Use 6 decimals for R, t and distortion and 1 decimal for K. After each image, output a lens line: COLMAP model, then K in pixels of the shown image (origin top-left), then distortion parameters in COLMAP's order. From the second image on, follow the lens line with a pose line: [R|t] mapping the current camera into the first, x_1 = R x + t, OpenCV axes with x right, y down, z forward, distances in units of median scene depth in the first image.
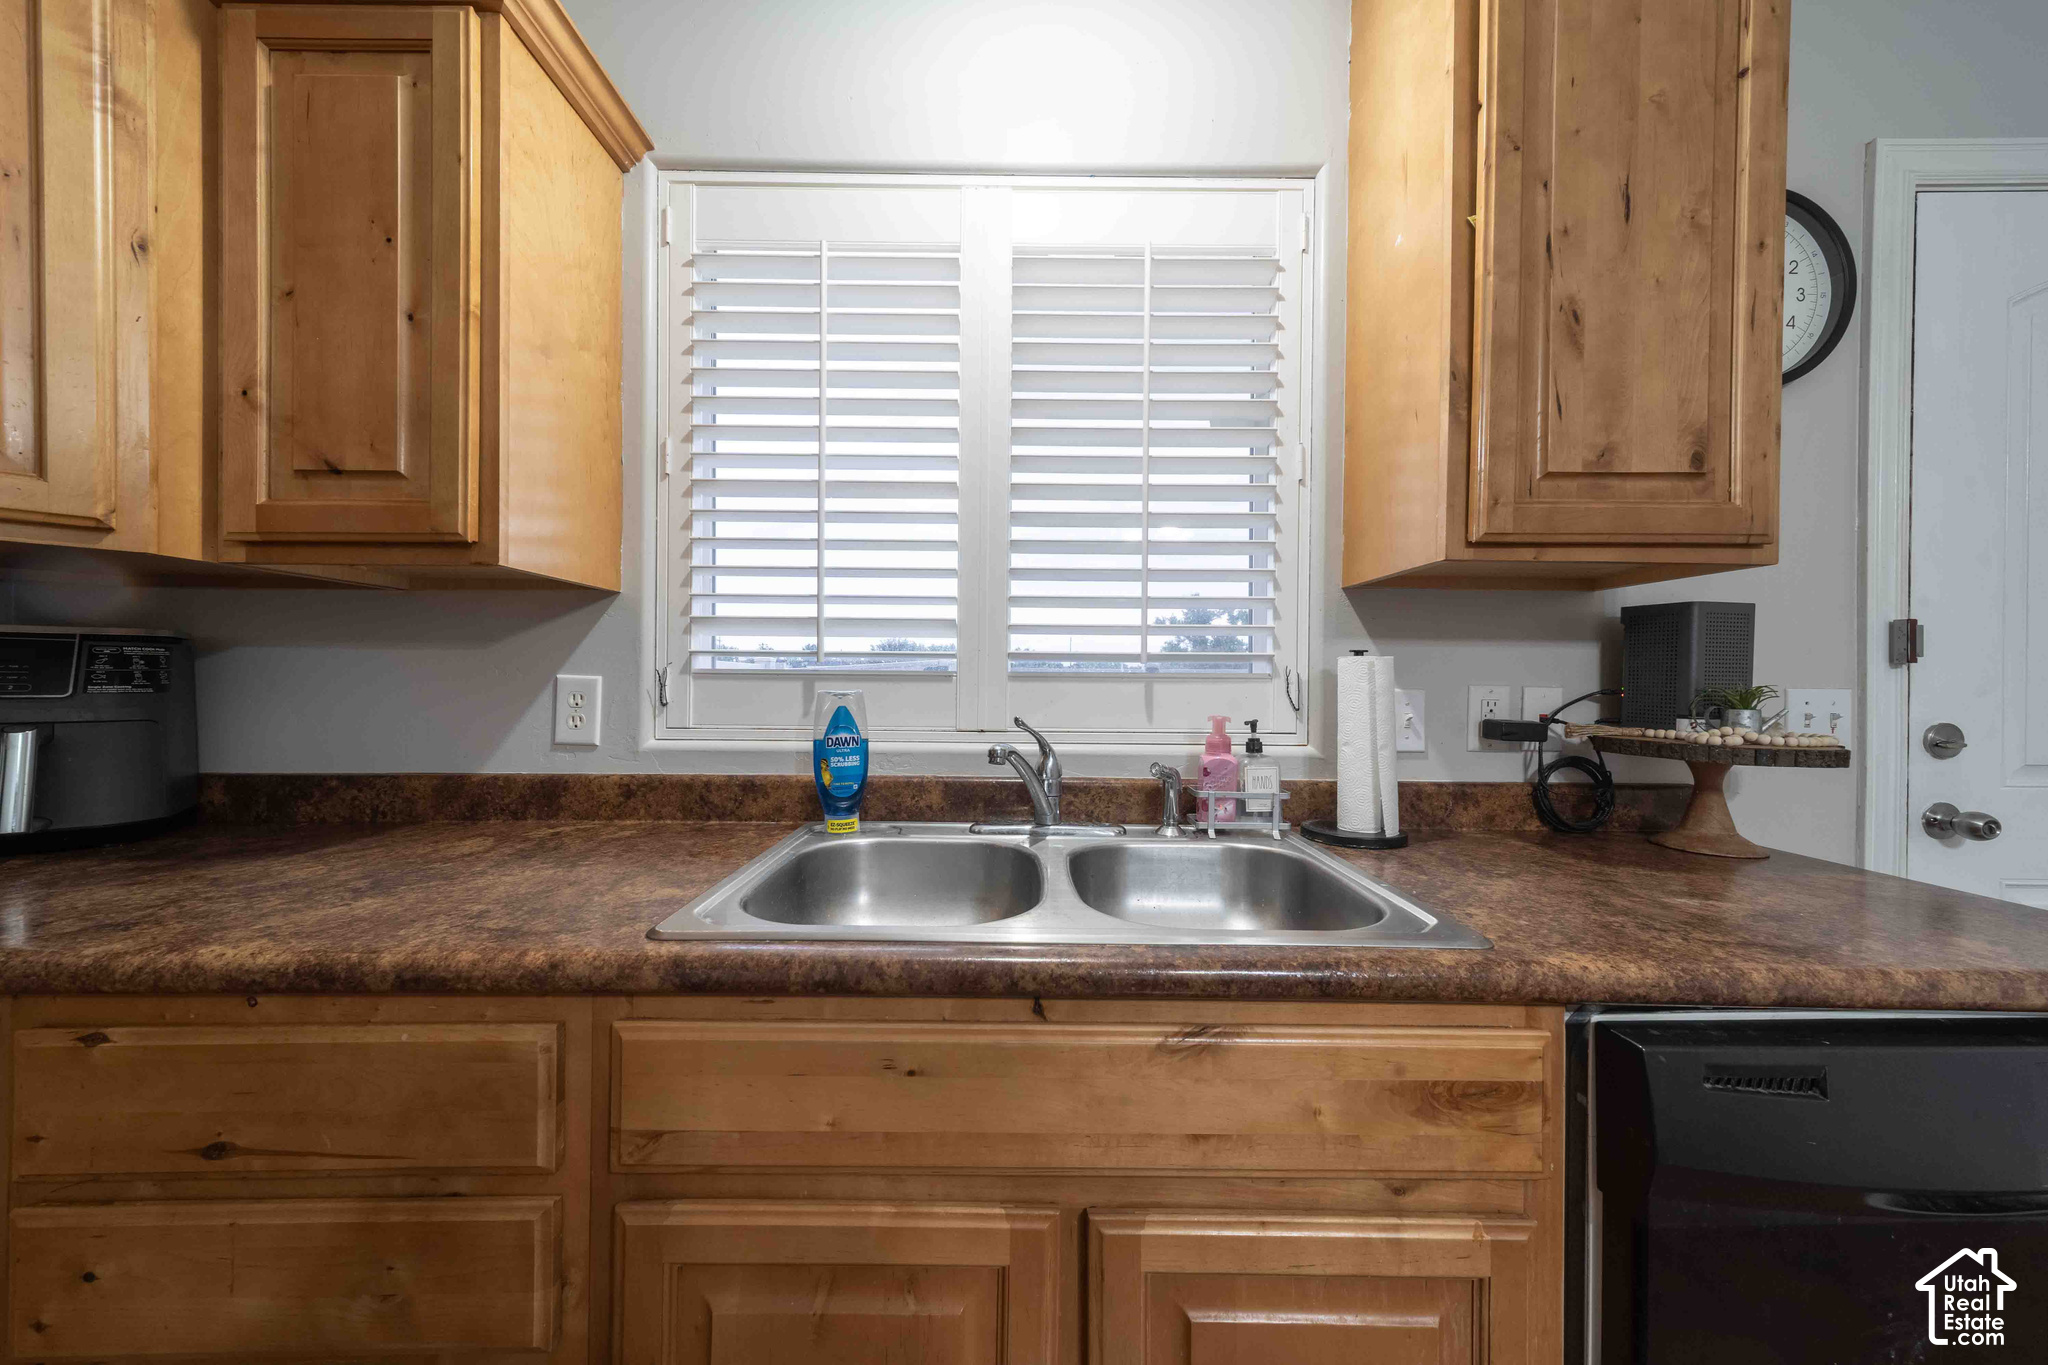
lens RADIAL K [[711.7, 0, 1016.1], [0, 711.7, 681.8], [0, 0, 1]] dist [0.001001, 0.000061]
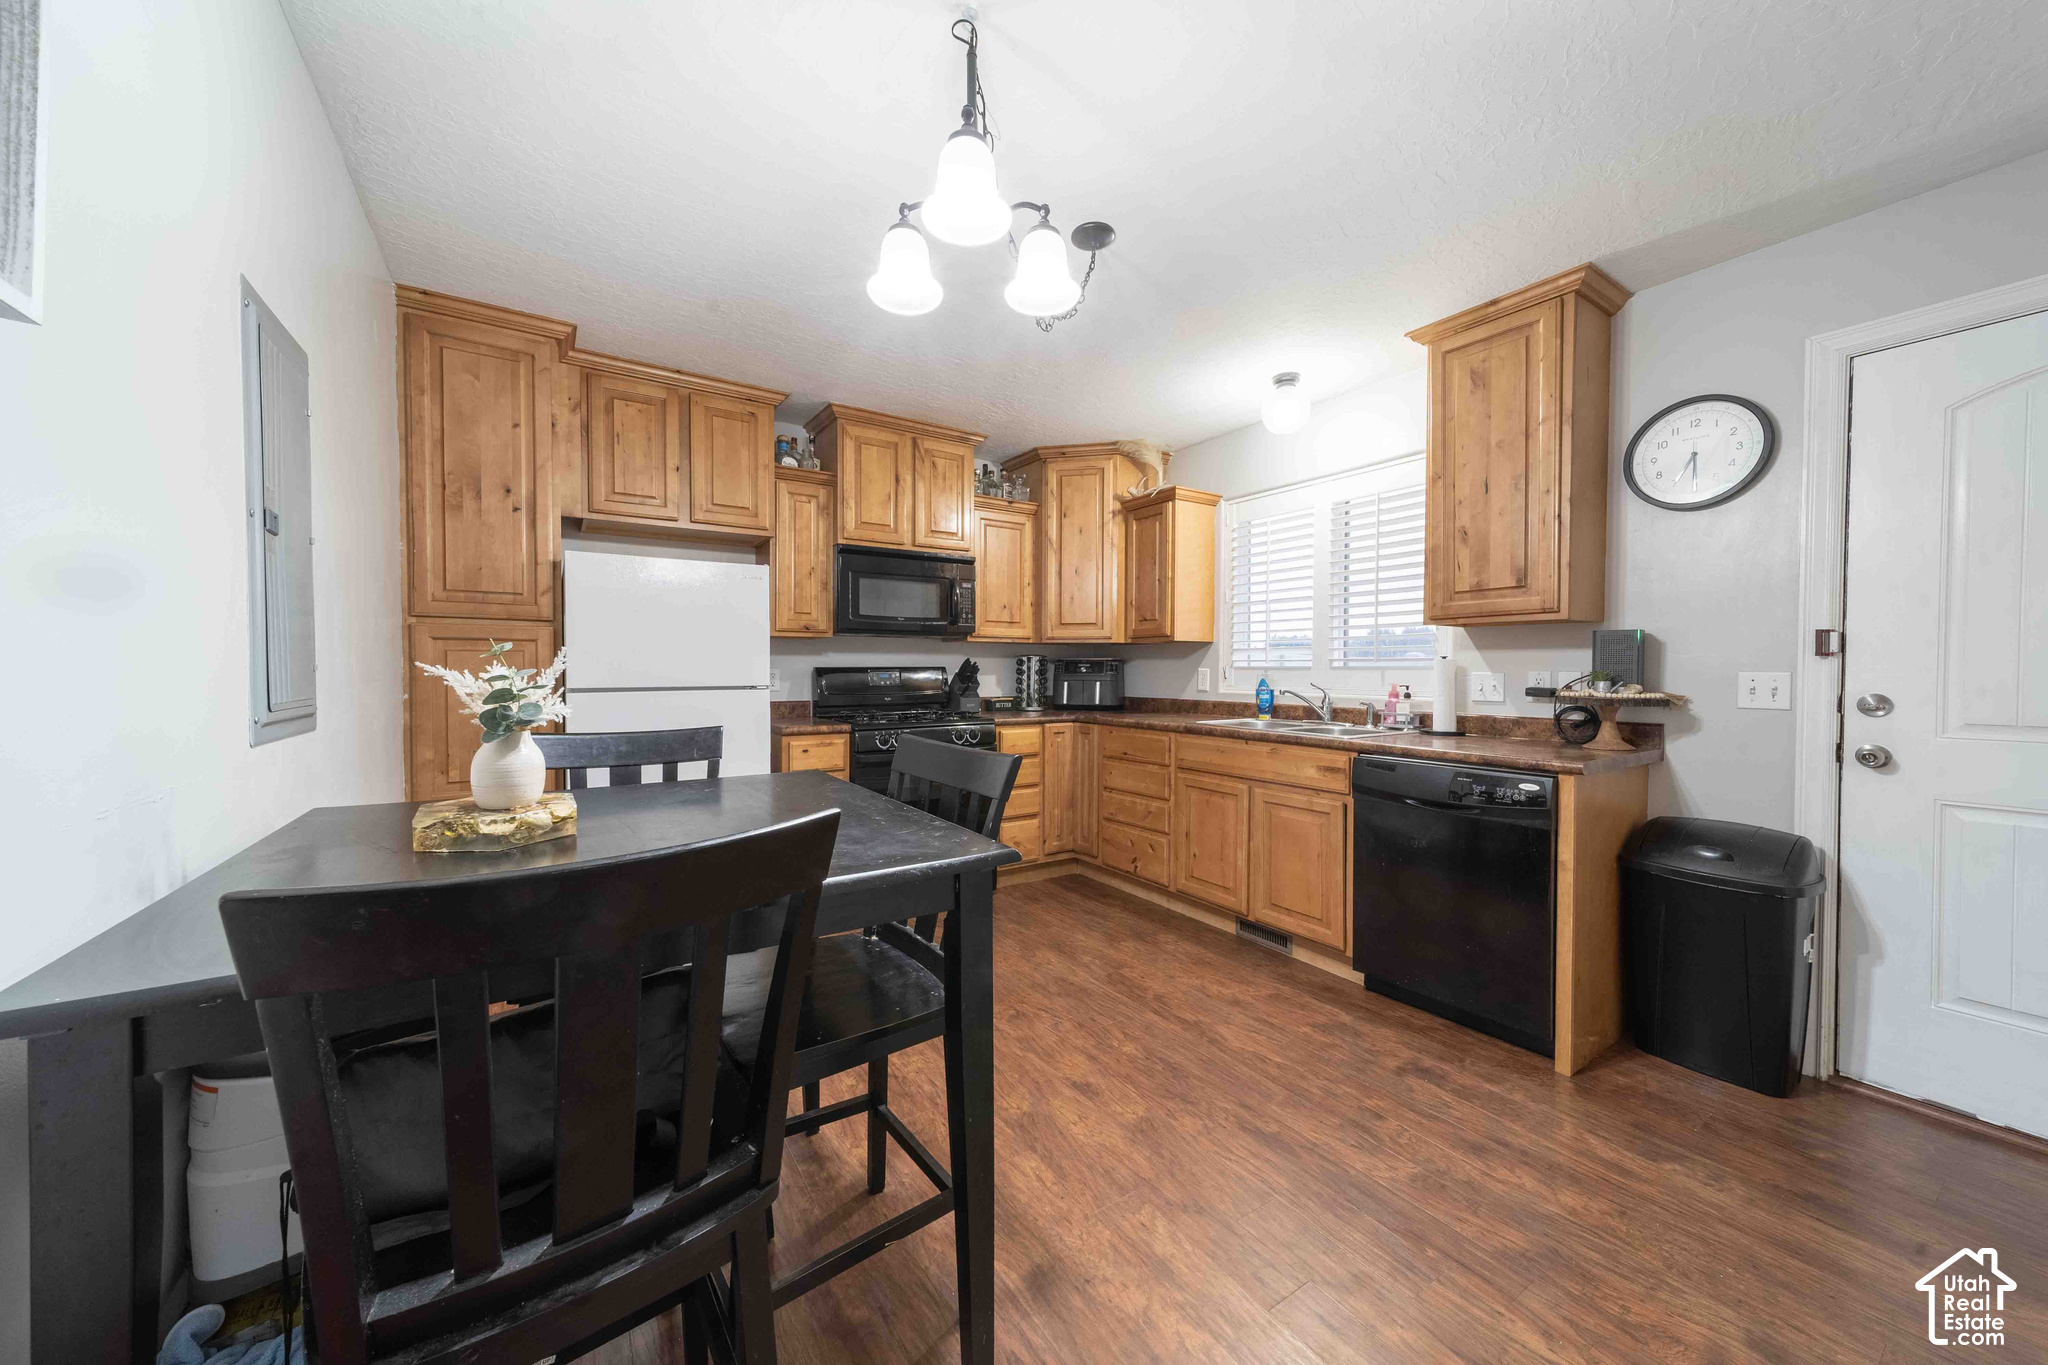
lens RADIAL K [[711.7, 0, 1016.1], [0, 711.7, 681.8], [0, 0, 1]] dist [0.001001, 0.000061]
pose [[0.538935, 0.008756, -0.842302, 1.682439], [0.003326, 0.999916, 0.012523, 0.005909], [0.842341, -0.009551, 0.538861, -1.478107]]
